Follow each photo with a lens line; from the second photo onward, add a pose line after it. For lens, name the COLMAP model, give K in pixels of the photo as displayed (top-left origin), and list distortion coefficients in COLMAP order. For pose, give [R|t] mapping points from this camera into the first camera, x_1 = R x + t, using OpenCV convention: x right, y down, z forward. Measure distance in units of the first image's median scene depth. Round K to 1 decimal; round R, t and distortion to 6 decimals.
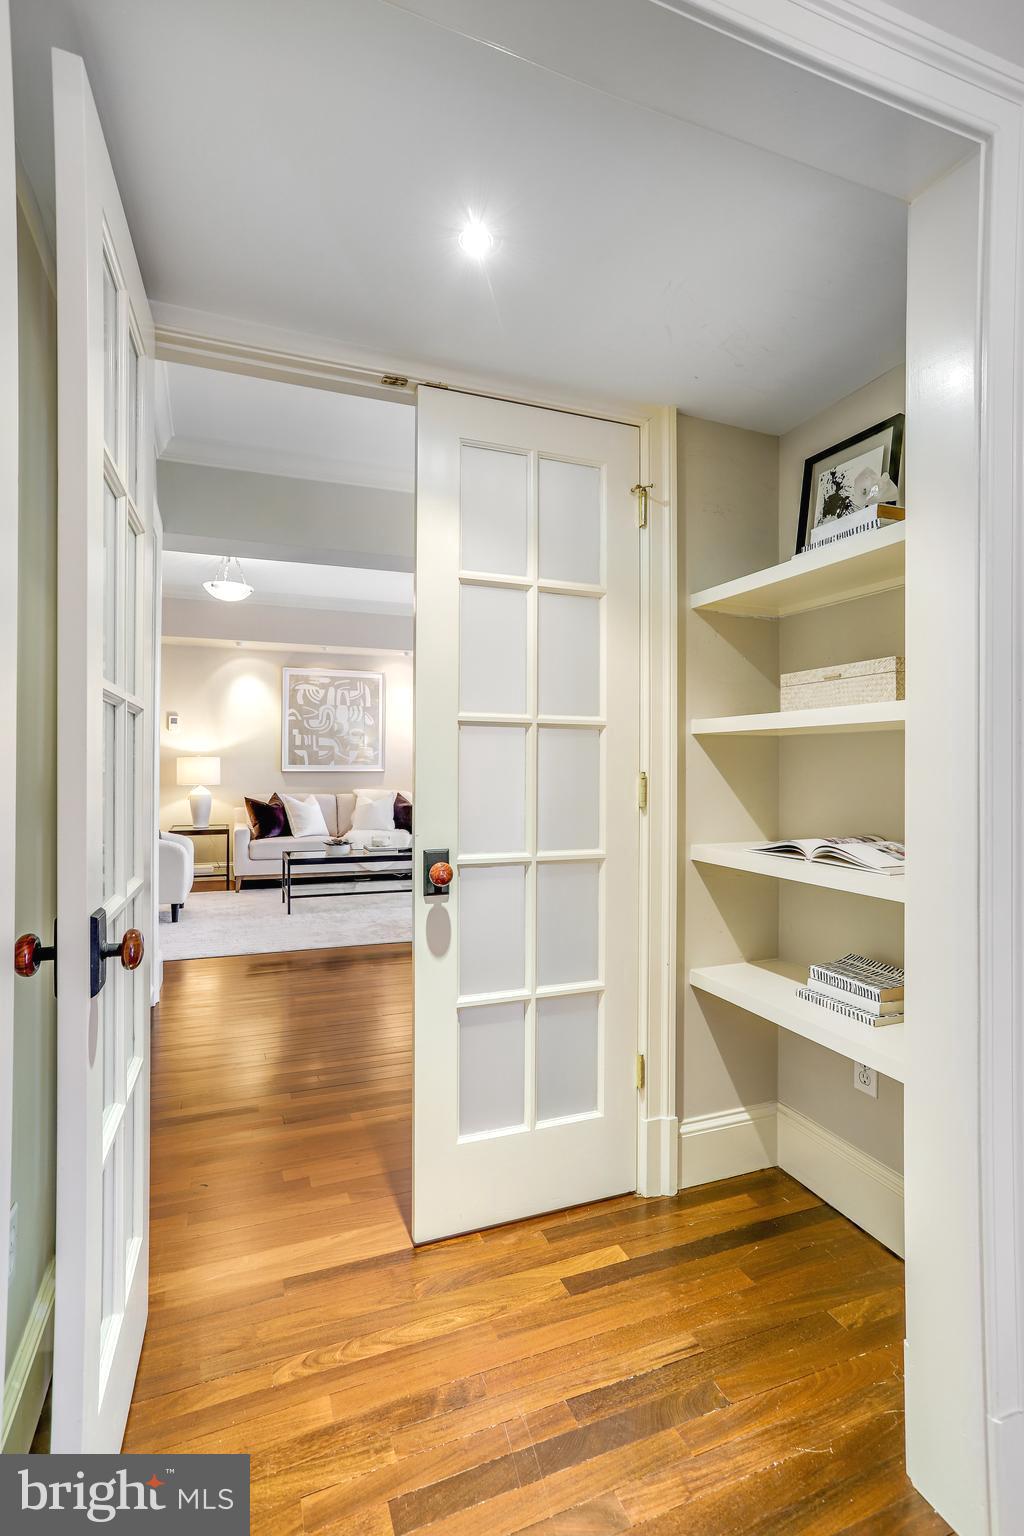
lens RADIAL K [[747.5, 0, 510.8], [0, 747.5, 758.9], [0, 0, 1]] dist [-0.021902, -0.000007]
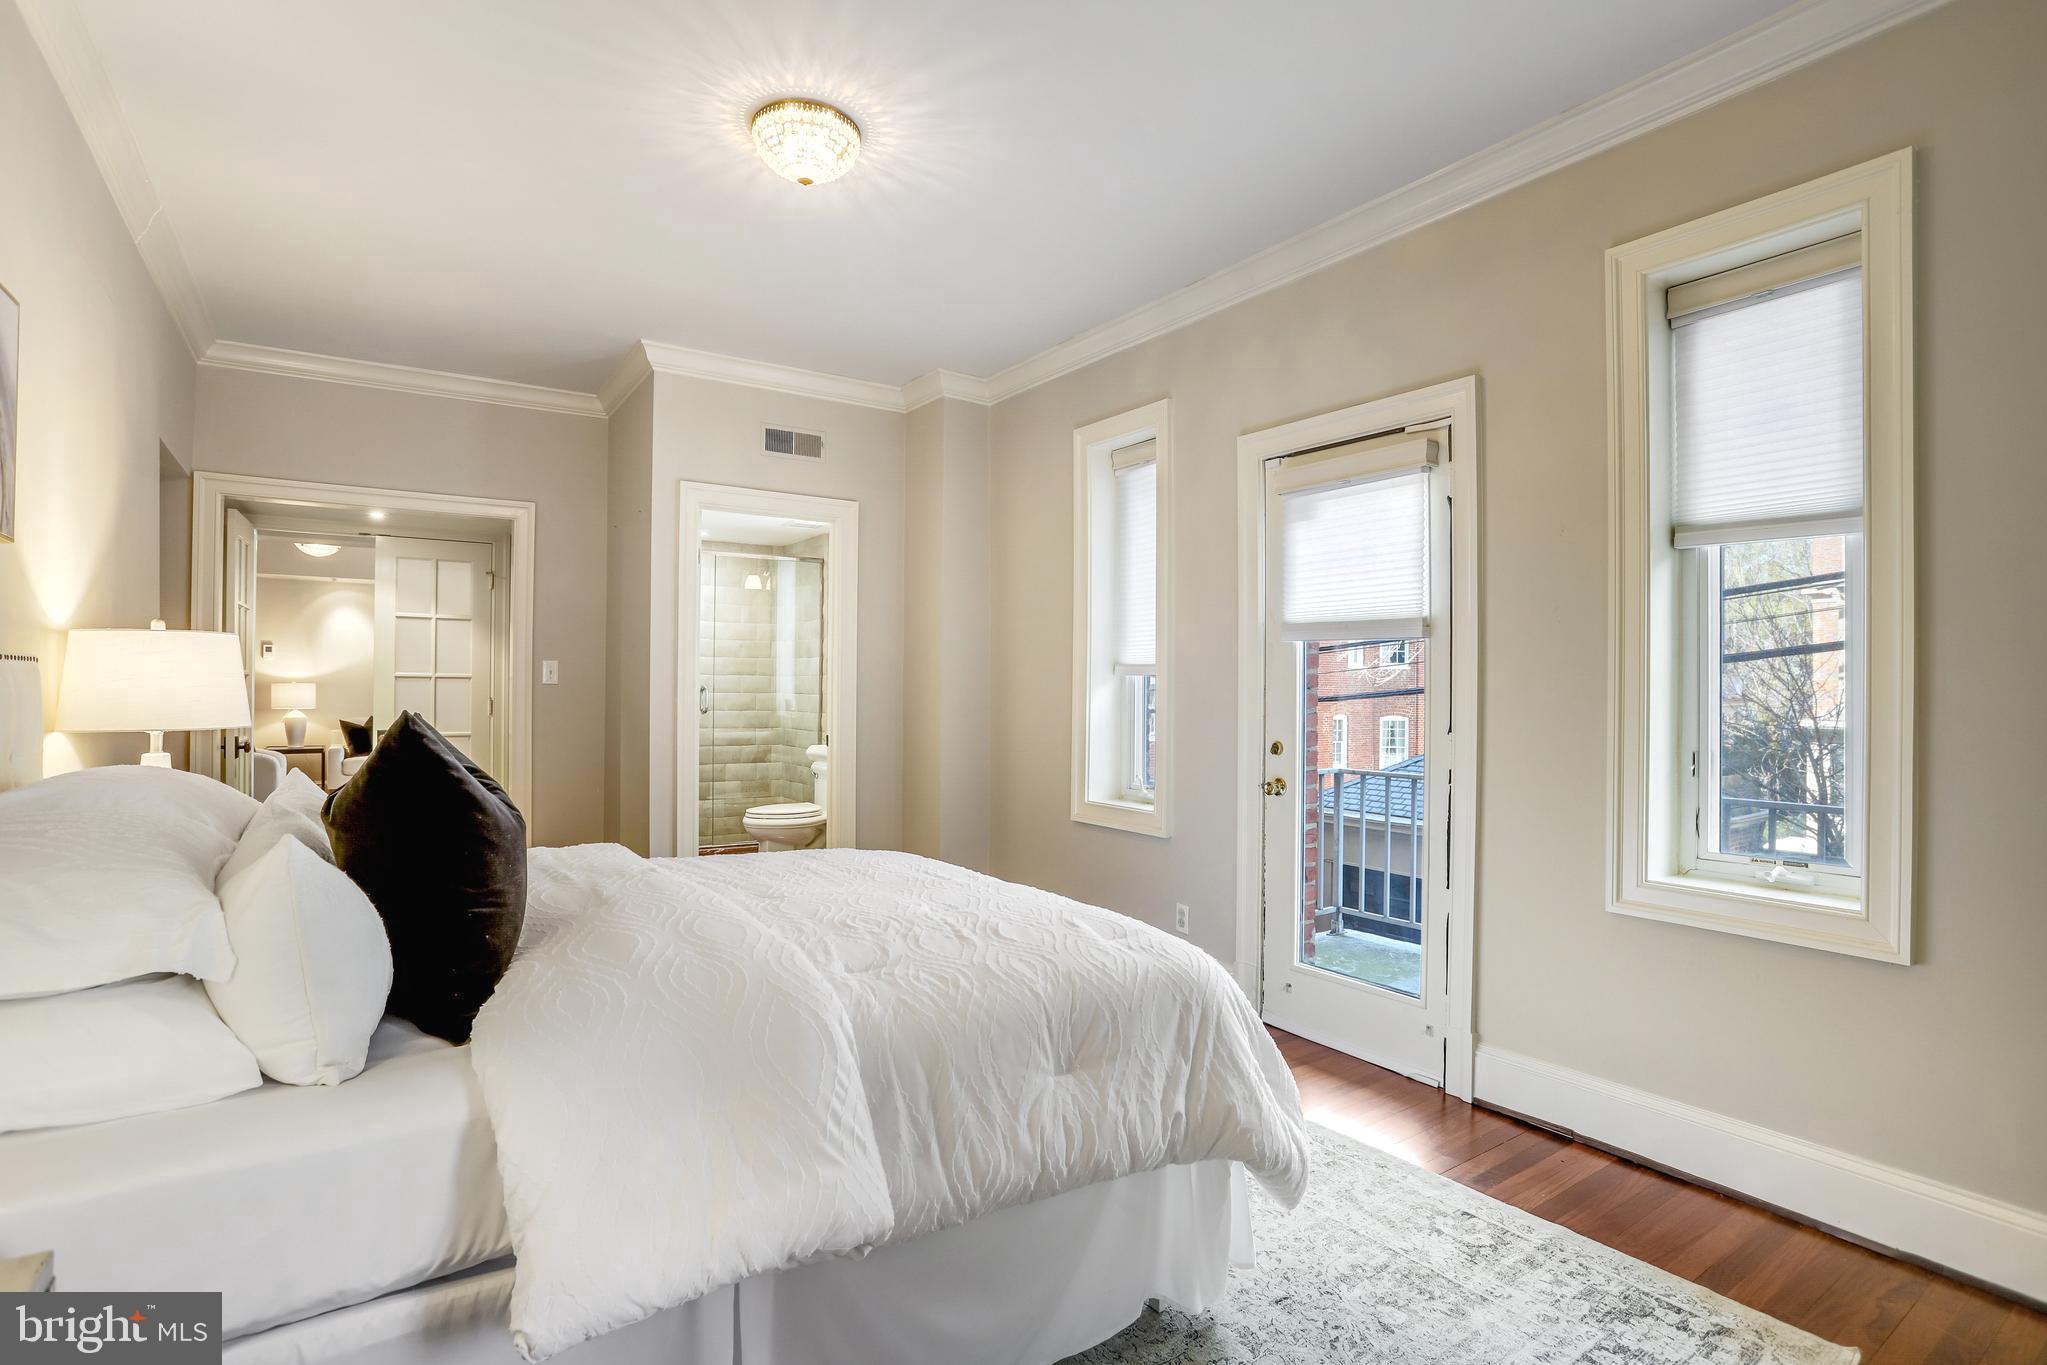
lens RADIAL K [[1031.9, 0, 1030.2], [0, 1031.9, 681.7], [0, 0, 1]] dist [-0.069536, 0.038803]
pose [[0.975956, 0.005389, 0.217902, 0.311972], [-0.005705, 0.999983, 0.000823, -0.011968], [-0.217894, -0.002046, 0.975970, -0.669324]]
